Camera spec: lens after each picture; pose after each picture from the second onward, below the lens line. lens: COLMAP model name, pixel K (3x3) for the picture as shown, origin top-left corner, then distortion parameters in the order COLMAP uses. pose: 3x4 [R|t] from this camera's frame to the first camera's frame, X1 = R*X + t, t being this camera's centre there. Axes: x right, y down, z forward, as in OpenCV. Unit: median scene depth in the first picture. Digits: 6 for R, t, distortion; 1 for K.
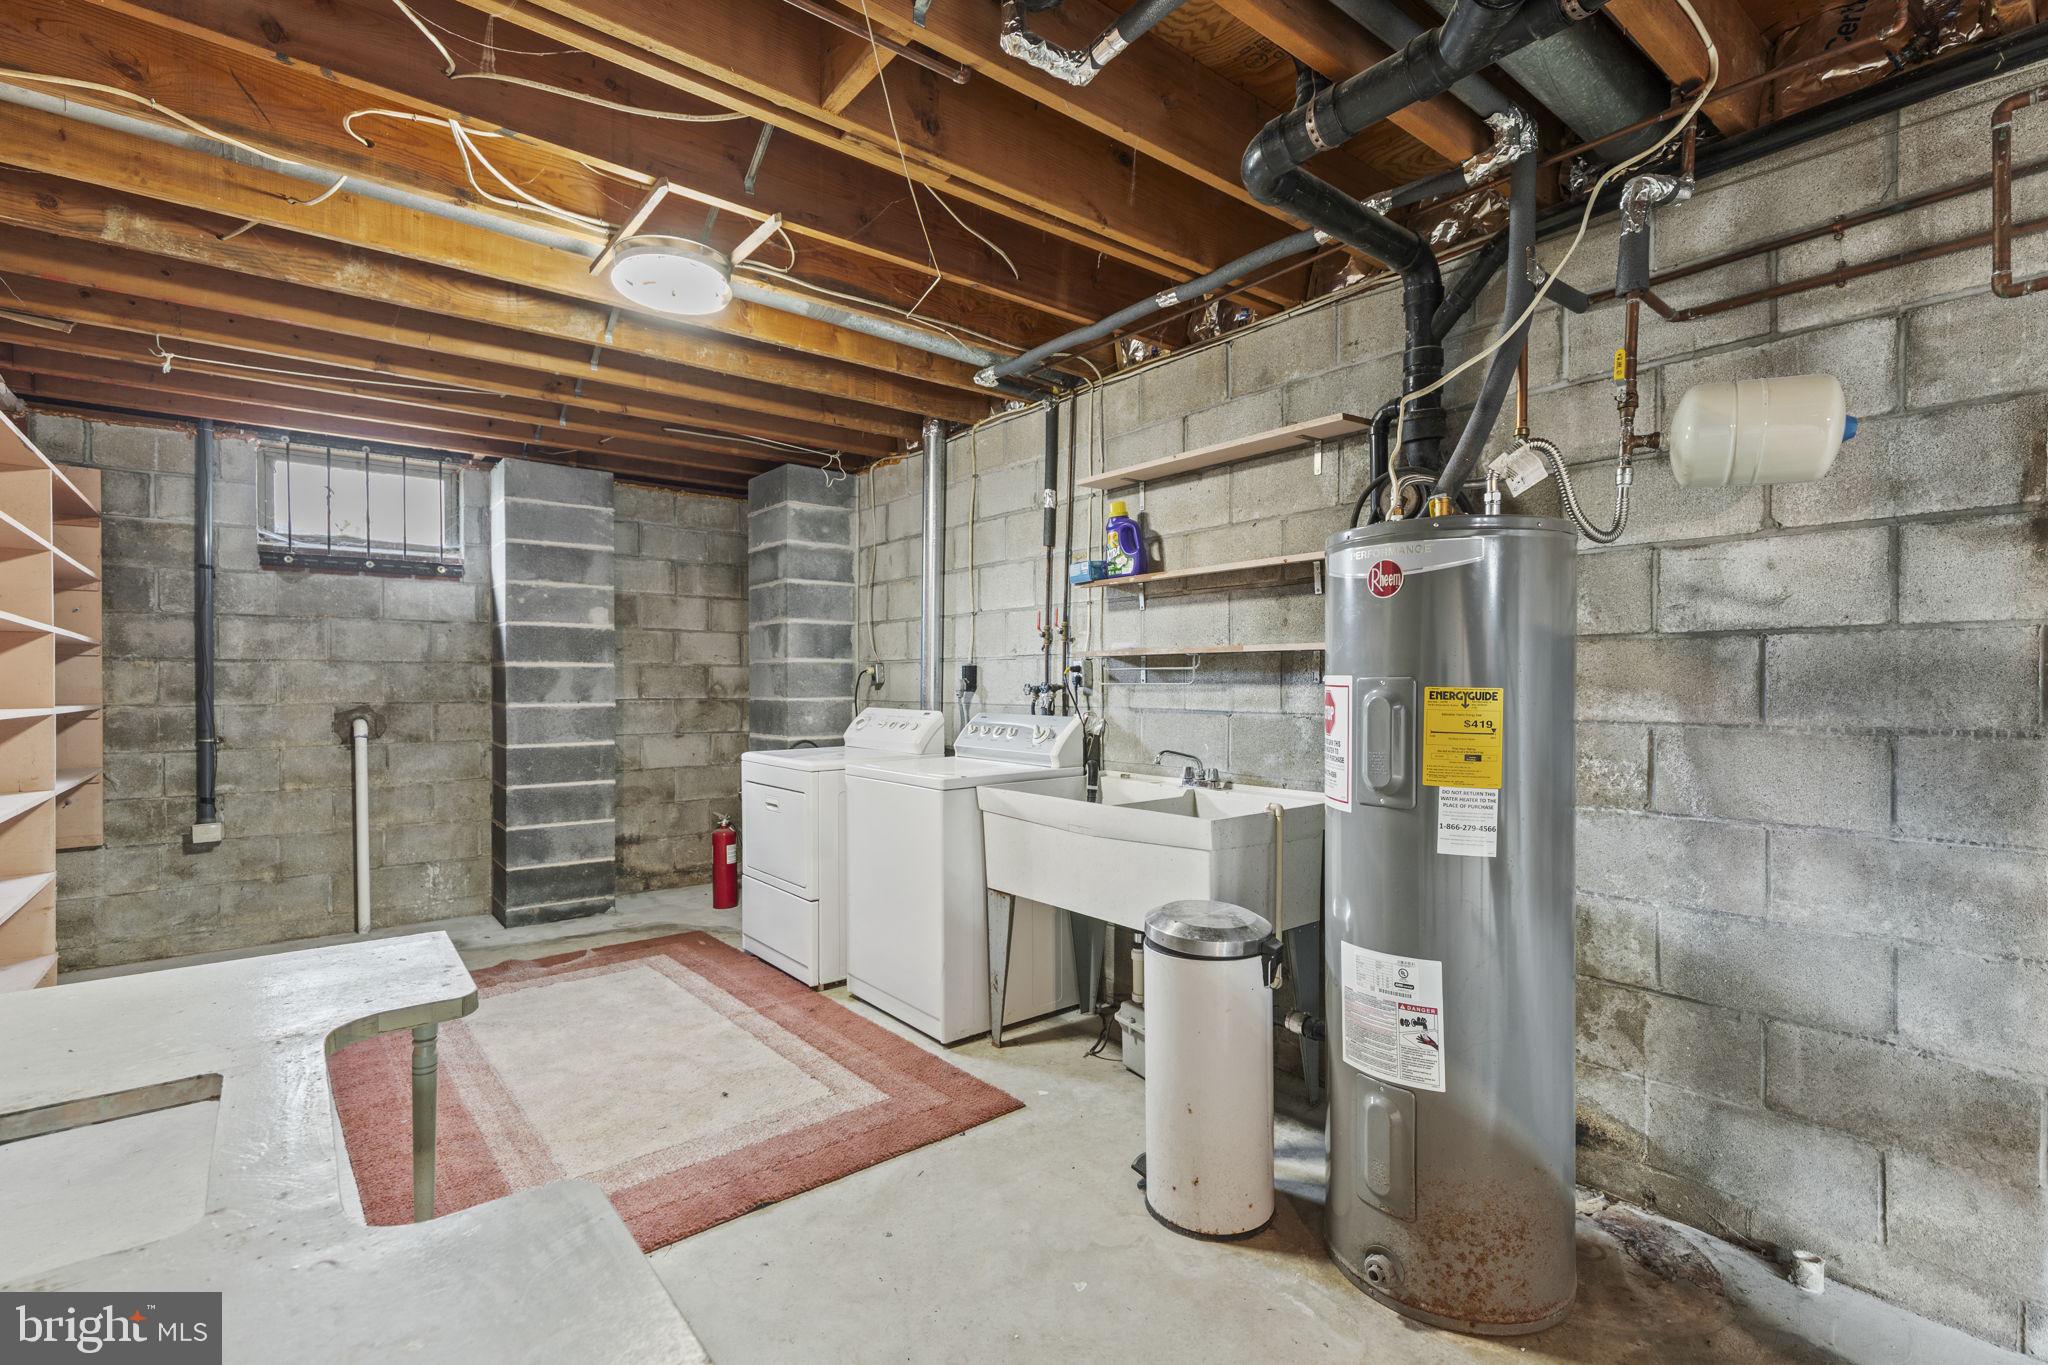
lens RADIAL K [[933.4, 0, 1016.3], [0, 933.4, 662.6], [0, 0, 1]] dist [0.009710, -0.000068]
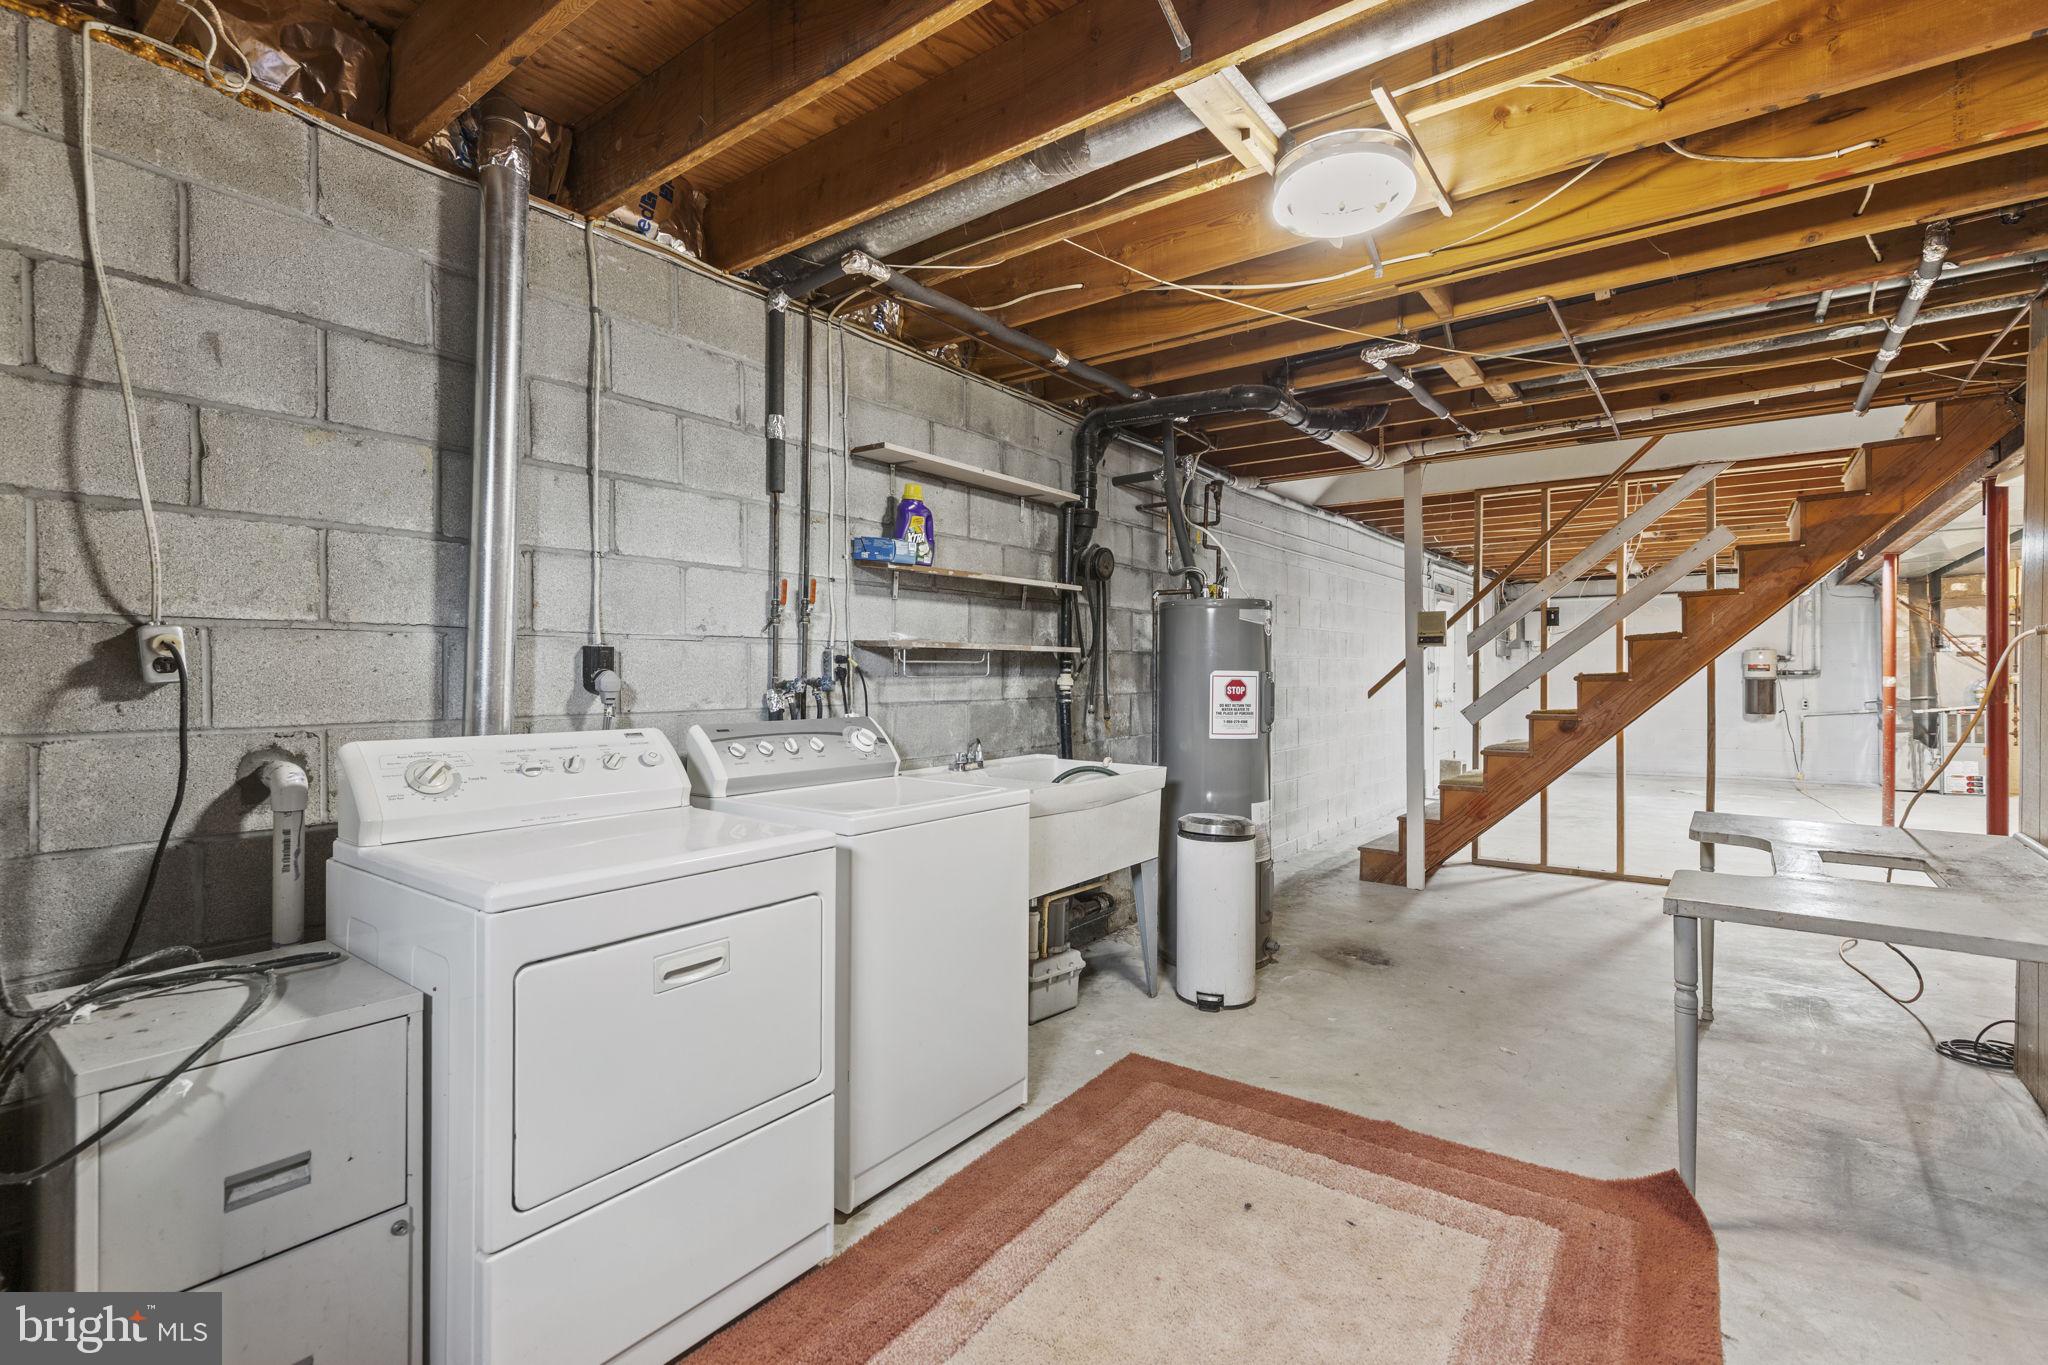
lens RADIAL K [[933.4, 0, 1016.3], [0, 933.4, 662.6], [0, 0, 1]] dist [0.009710, -0.000068]
pose [[-0.251748, 0.011787, 0.967721, -0.842632], [-0.018938, 0.999674, -0.017103, 0.022890], [-0.967607, -0.022633, -0.251443, 1.151286]]
